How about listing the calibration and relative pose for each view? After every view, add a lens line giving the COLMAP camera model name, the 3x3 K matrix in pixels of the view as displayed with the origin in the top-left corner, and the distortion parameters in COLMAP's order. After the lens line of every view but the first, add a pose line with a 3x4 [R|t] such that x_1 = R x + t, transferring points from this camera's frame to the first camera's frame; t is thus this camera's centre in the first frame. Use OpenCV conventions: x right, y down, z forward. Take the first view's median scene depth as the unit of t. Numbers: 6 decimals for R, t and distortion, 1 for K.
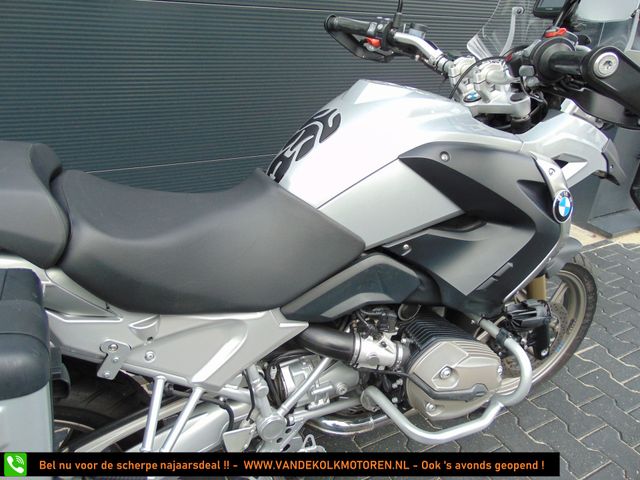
lens RADIAL K [[481.4, 0, 320.0], [0, 481.4, 240.0], [0, 0, 1]] dist [-0.025554, 0.064060]
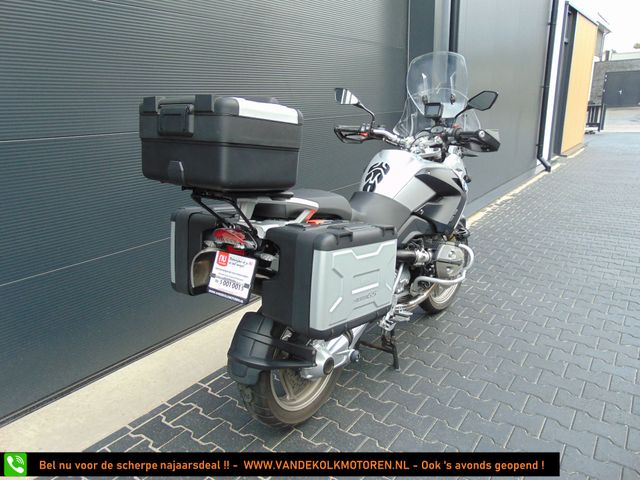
lens RADIAL K [[481.4, 0, 320.0], [0, 481.4, 240.0], [0, 0, 1]] dist [-0.025554, 0.064060]
pose [[0.899723, -0.192806, 0.391566, -1.204658], [0.253087, 0.961379, -0.108153, 0.274250], [-0.355591, 0.196408, 0.913772, -0.980843]]
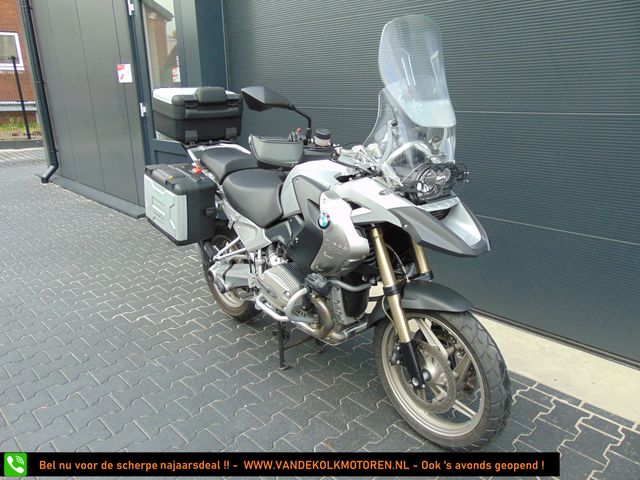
lens RADIAL K [[481.4, 0, 320.0], [0, 481.4, 240.0], [0, 0, 1]] dist [-0.025554, 0.064060]
pose [[0.259705, 0.241192, -0.935083, 2.110698], [-0.398213, 0.908895, 0.123840, -0.212066], [0.879761, 0.340201, 0.332090, 0.390517]]
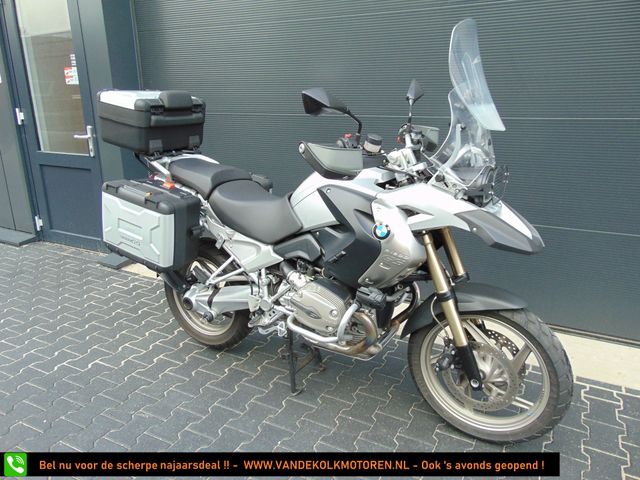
lens RADIAL K [[481.4, 0, 320.0], [0, 481.4, 240.0], [0, 0, 1]] dist [-0.025554, 0.064060]
pose [[0.545597, 0.194618, -0.815136, 1.710141], [-0.337985, 0.941150, -0.001520, 0.036242], [0.766870, 0.276333, 0.579267, -0.149239]]
